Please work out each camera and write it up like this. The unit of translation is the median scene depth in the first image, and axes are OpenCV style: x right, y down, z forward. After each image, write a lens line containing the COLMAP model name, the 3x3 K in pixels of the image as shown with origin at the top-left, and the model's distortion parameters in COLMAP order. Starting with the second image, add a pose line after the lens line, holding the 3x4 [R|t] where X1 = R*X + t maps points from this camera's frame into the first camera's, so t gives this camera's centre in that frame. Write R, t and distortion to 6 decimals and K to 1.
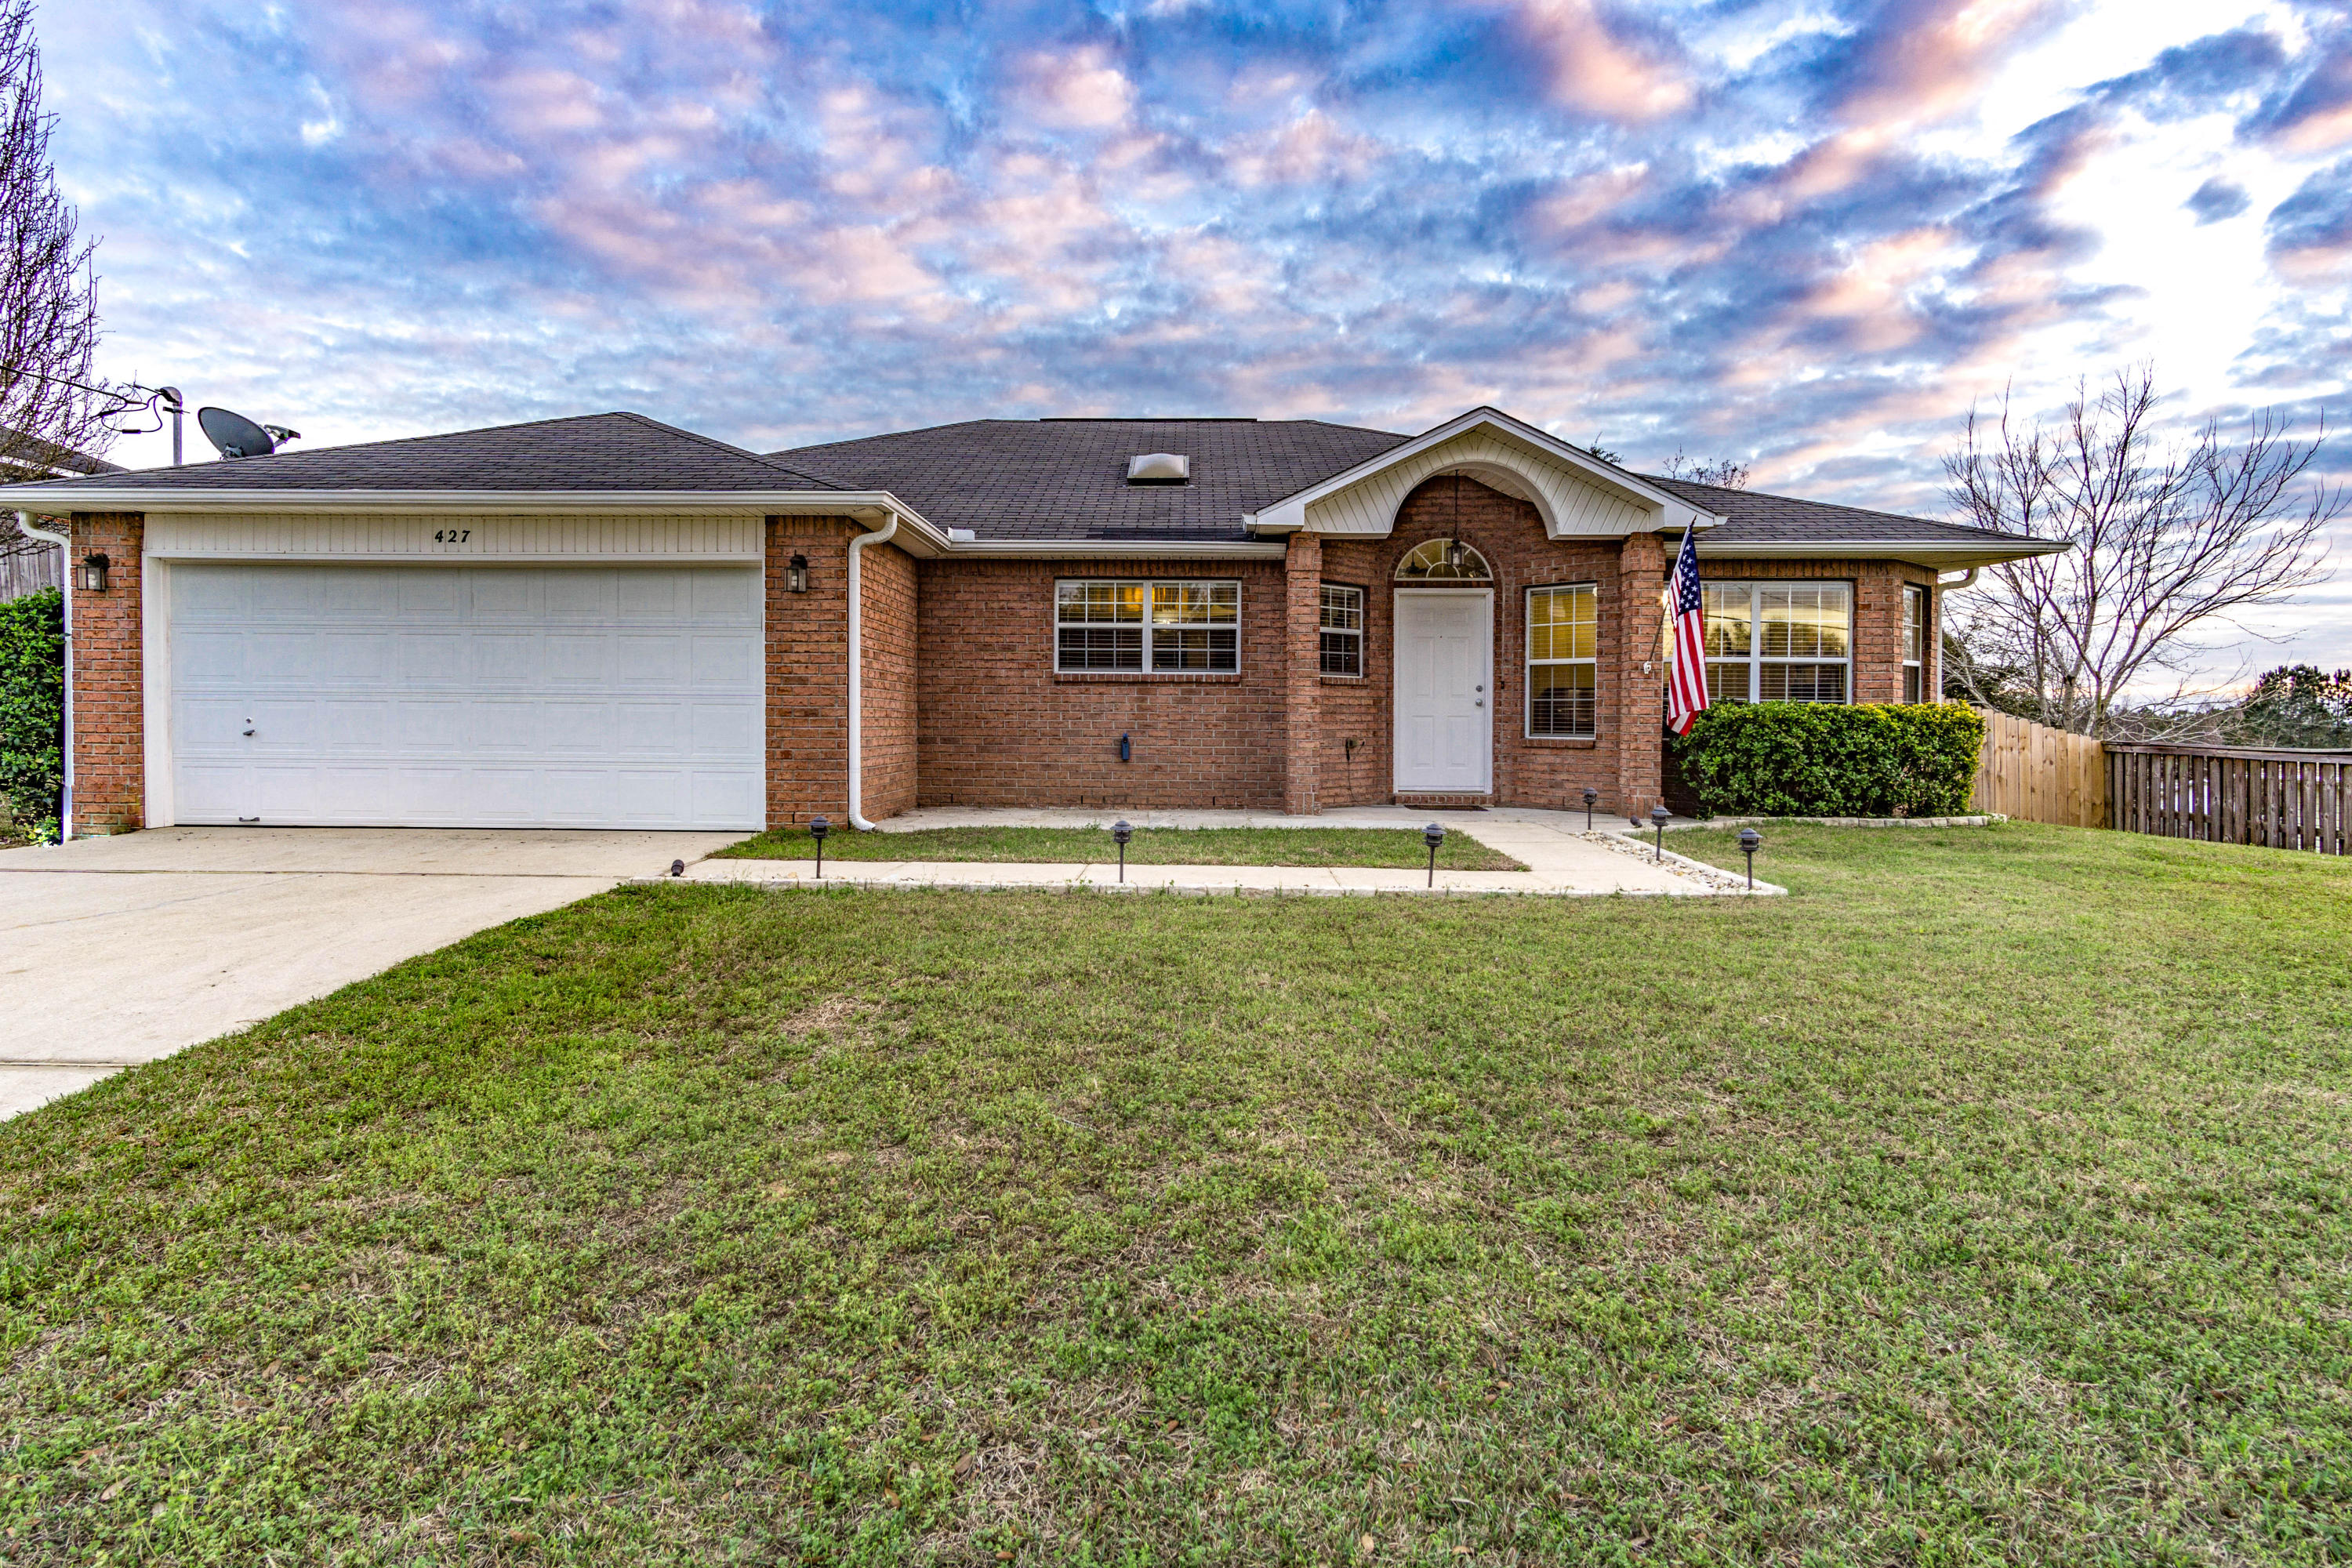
lens RADIAL K [[1299.3, 0, 1193.7], [0, 1299.3, 732.4], [0, 0, 1]] dist [0.005557, 0.001999]
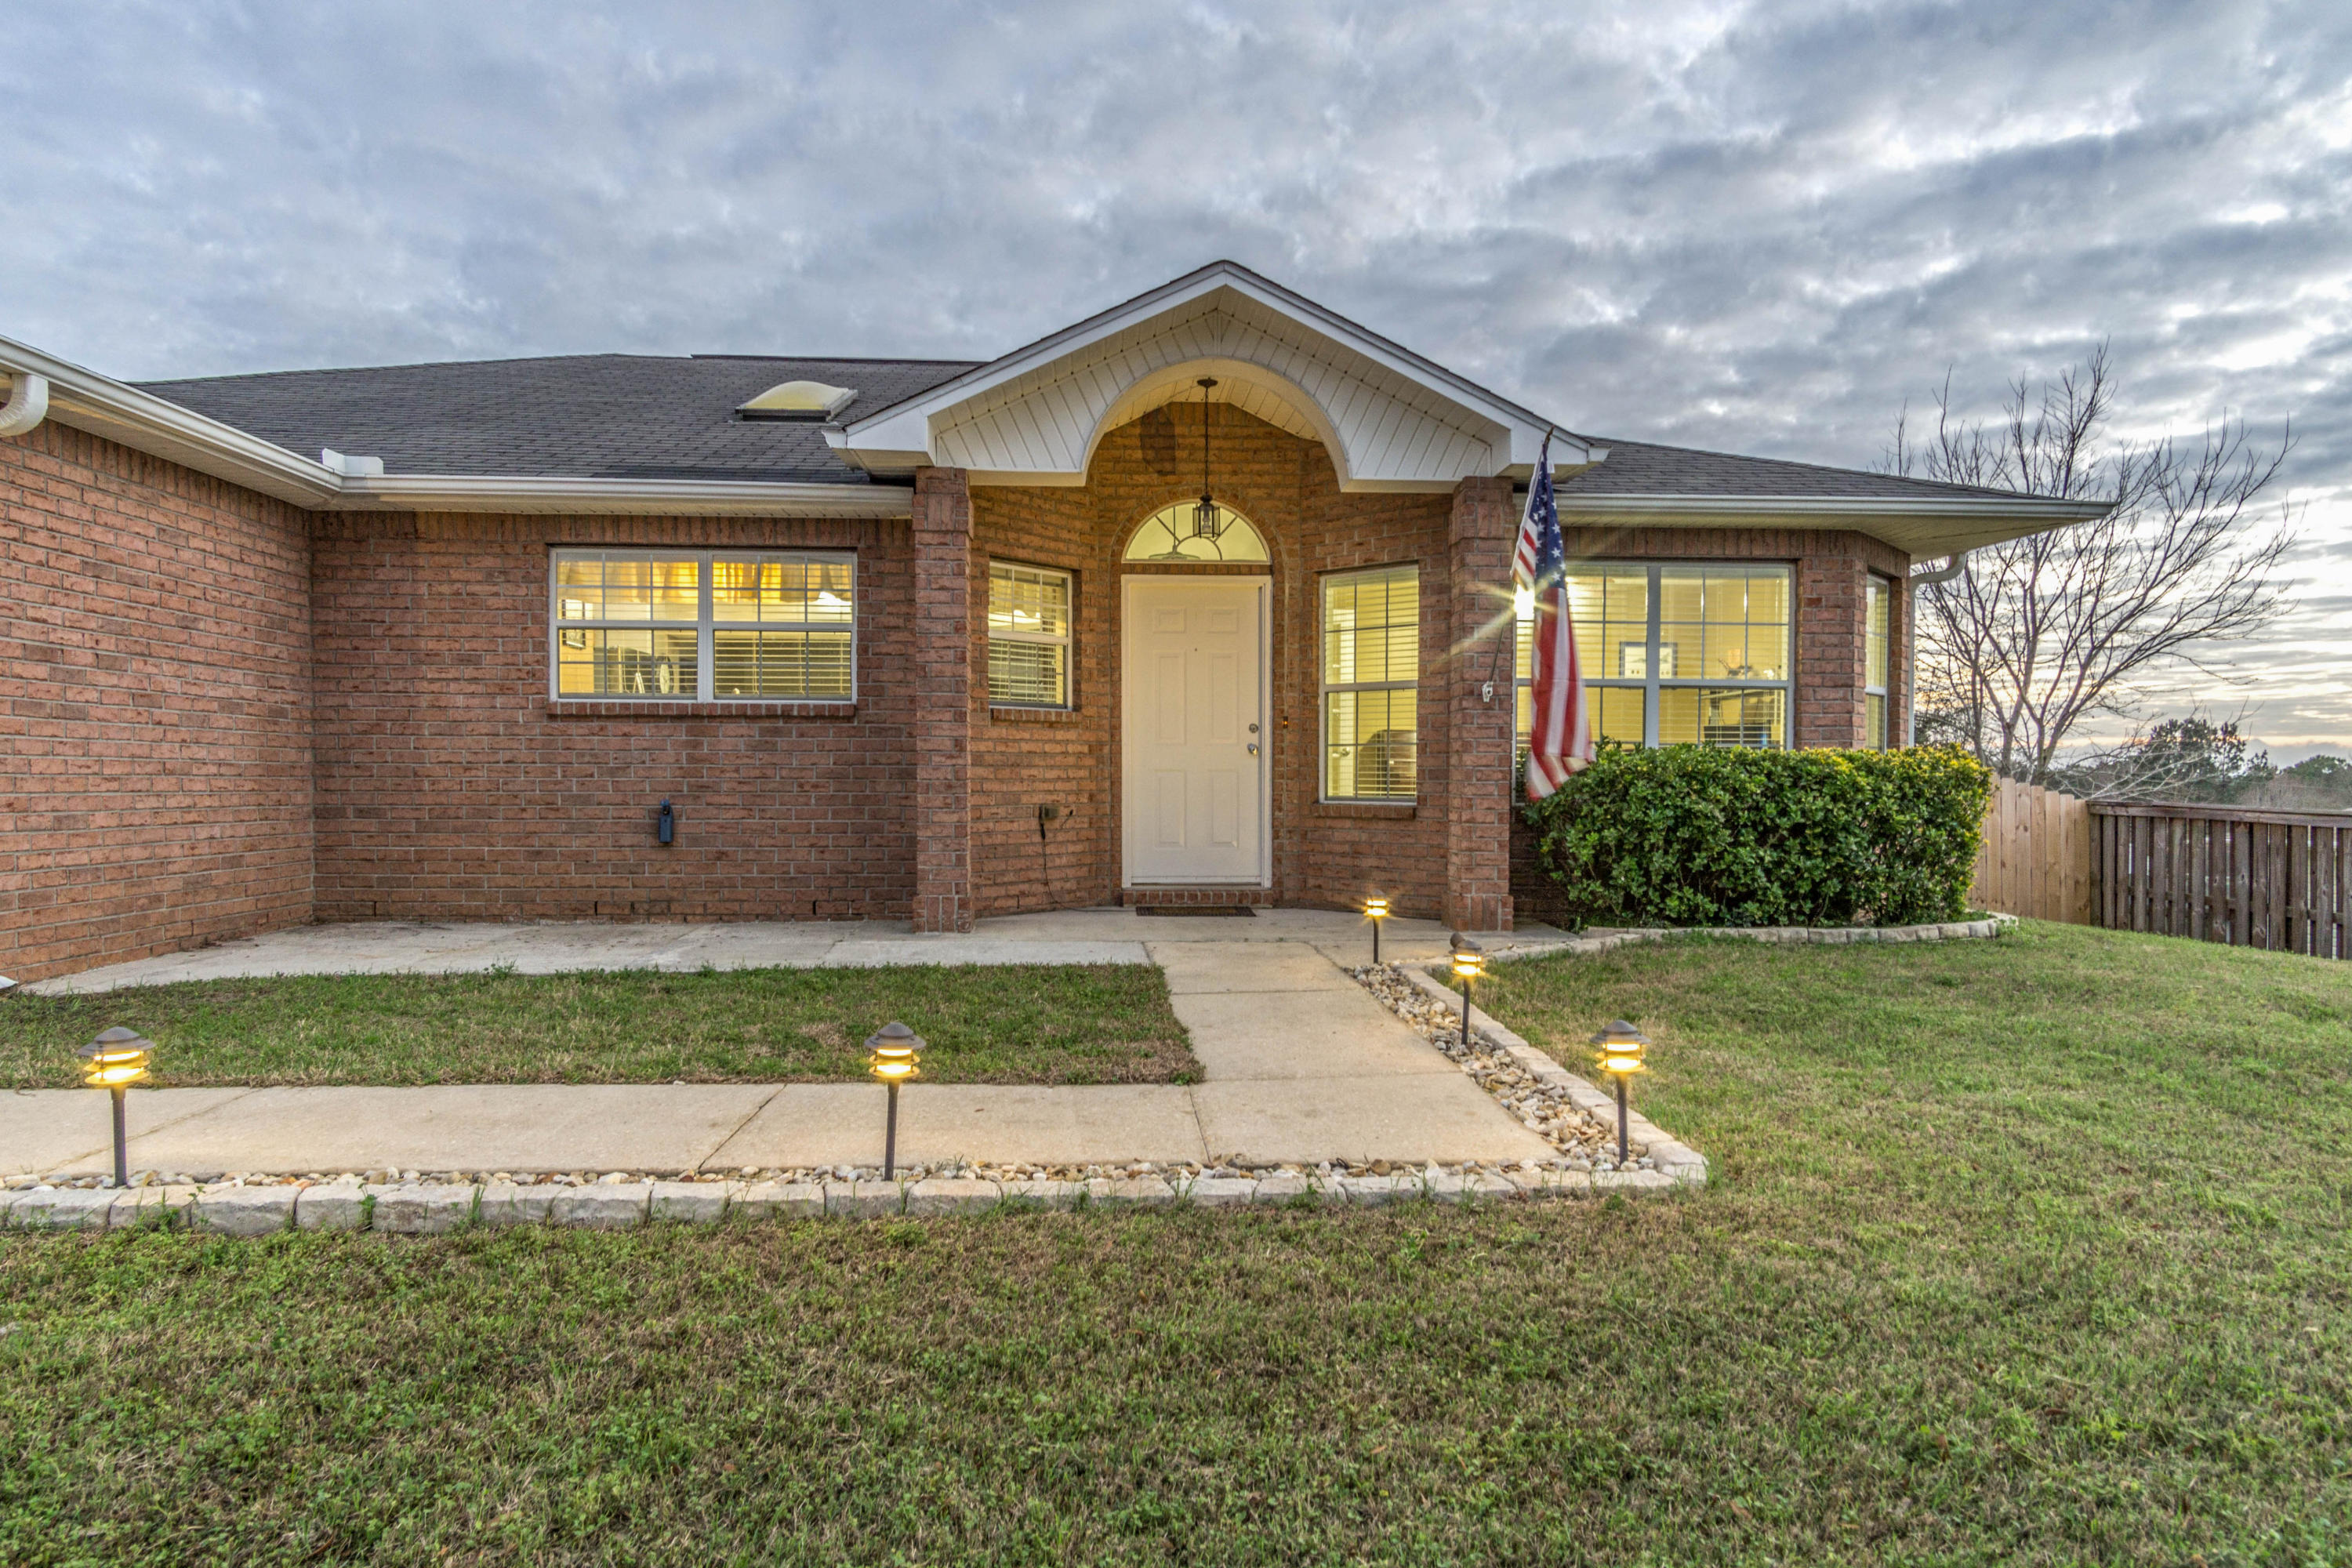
lens RADIAL K [[1429.0, 0, 1200.3], [0, 1429.0, 811.1], [0, 0, 1]] dist [0.001852, 0.001757]
pose [[0.995415, -0.005484, 0.095498, 0.137567], [0.004122, 0.999887, 0.014453, -0.002451], [-0.095566, -0.013993, 0.995325, 0.308193]]
